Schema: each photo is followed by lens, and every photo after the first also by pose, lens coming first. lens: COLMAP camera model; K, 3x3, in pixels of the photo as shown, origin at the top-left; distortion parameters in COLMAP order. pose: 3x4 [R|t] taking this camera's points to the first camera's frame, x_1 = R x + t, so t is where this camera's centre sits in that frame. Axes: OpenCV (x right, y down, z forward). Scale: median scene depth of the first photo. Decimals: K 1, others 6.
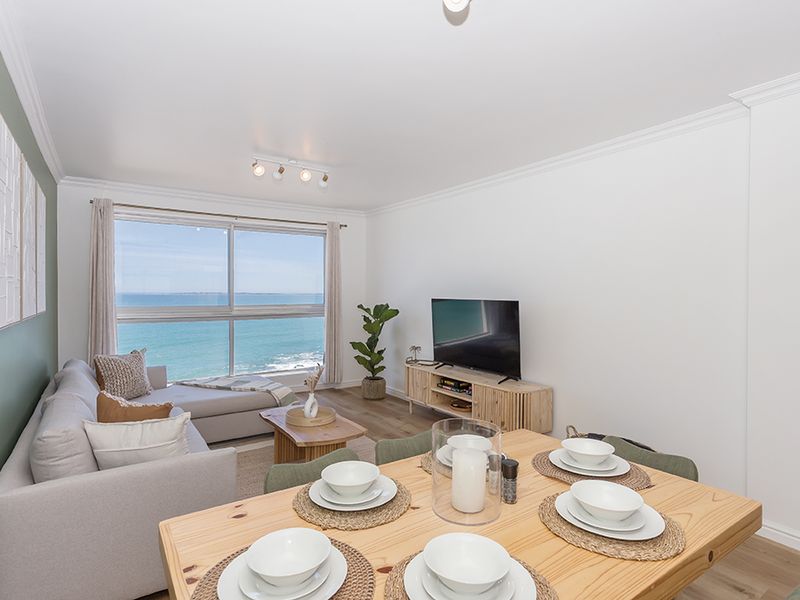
lens RADIAL K [[436.7, 0, 396.6], [0, 436.7, 299.1], [0, 0, 1]] dist [0.002452, 0.000539]
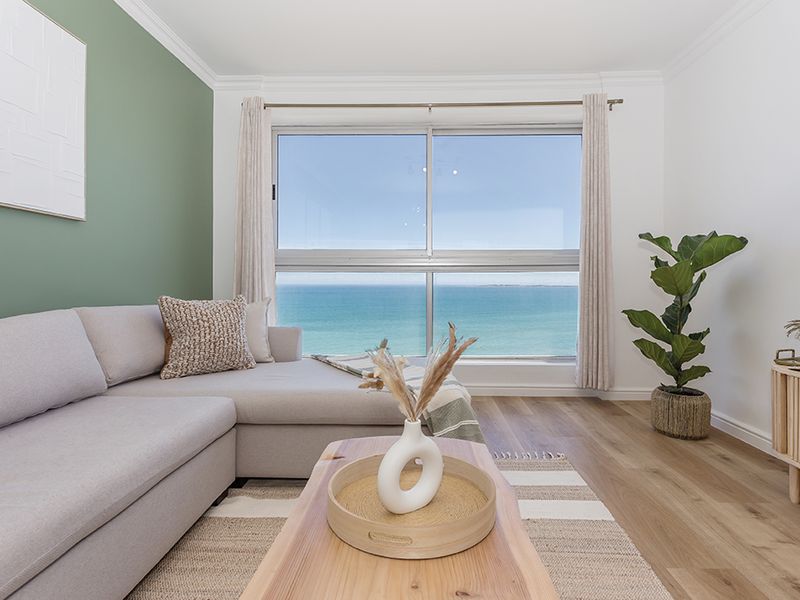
lens RADIAL K [[431.4, 0, 419.7], [0, 431.4, 283.2], [0, 0, 1]] dist [0.002946, 0.001608]
pose [[0.818969, -0.003426, -0.573828, -0.015888], [-0.009654, 0.999758, -0.019748, 0.085830], [0.573757, 0.021713, 0.818738, 0.503775]]
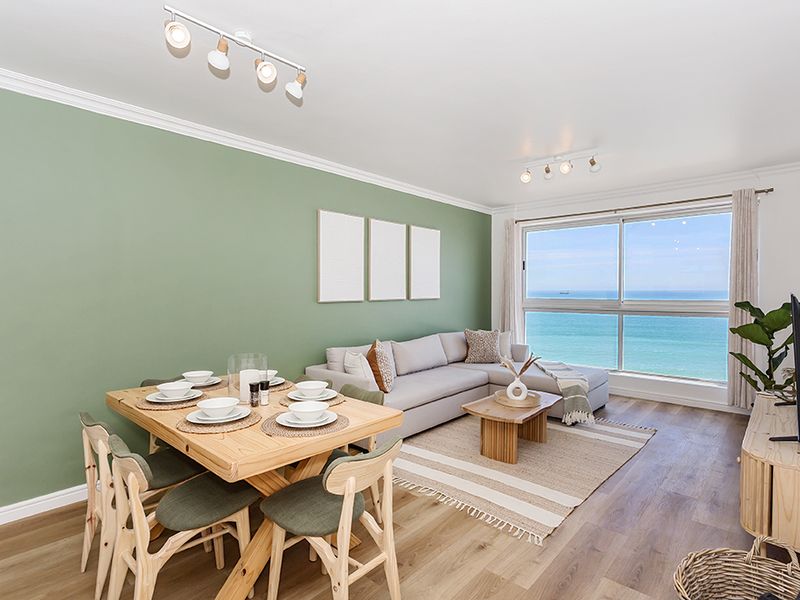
lens RADIAL K [[435.2, 0, 395.0], [0, 435.2, 291.5], [0, 0, 1]] dist [0.003204, 0.000850]
pose [[0.224201, -0.002075, -0.974541, 0.517091], [-0.013386, 0.999897, -0.005208, 0.008890], [0.974451, 0.014213, 0.224150, 0.304864]]
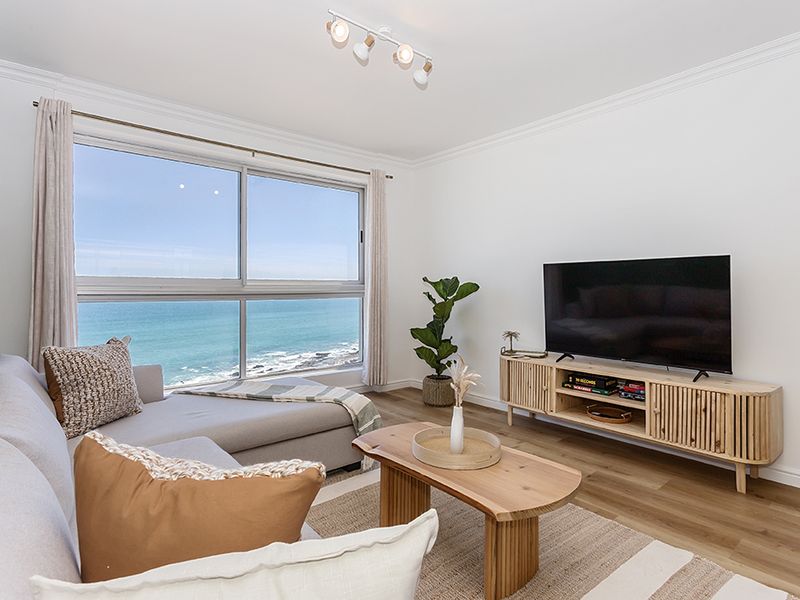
lens RADIAL K [[435.2, 0, 395.0], [0, 435.2, 291.5], [0, 0, 1]] dist [0.003204, 0.000850]
pose [[0.995917, -0.003947, 0.090191, -0.214183], [0.005170, 0.999898, -0.013331, 0.049710], [-0.090129, 0.013743, 0.995835, 0.295469]]
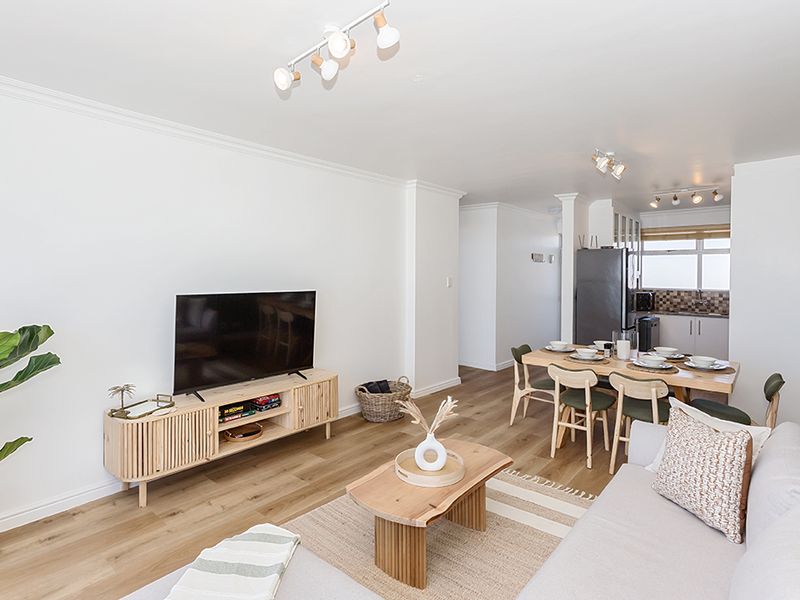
lens RADIAL K [[431.4, 0, 419.7], [0, 431.4, 283.2], [0, 0, 1]] dist [0.002946, 0.001608]
pose [[-0.287118, -0.030370, 0.957414, -0.562799], [0.000135, 0.999496, 0.031746, -0.033859], [-0.957895, 0.009244, -0.286969, 0.801398]]
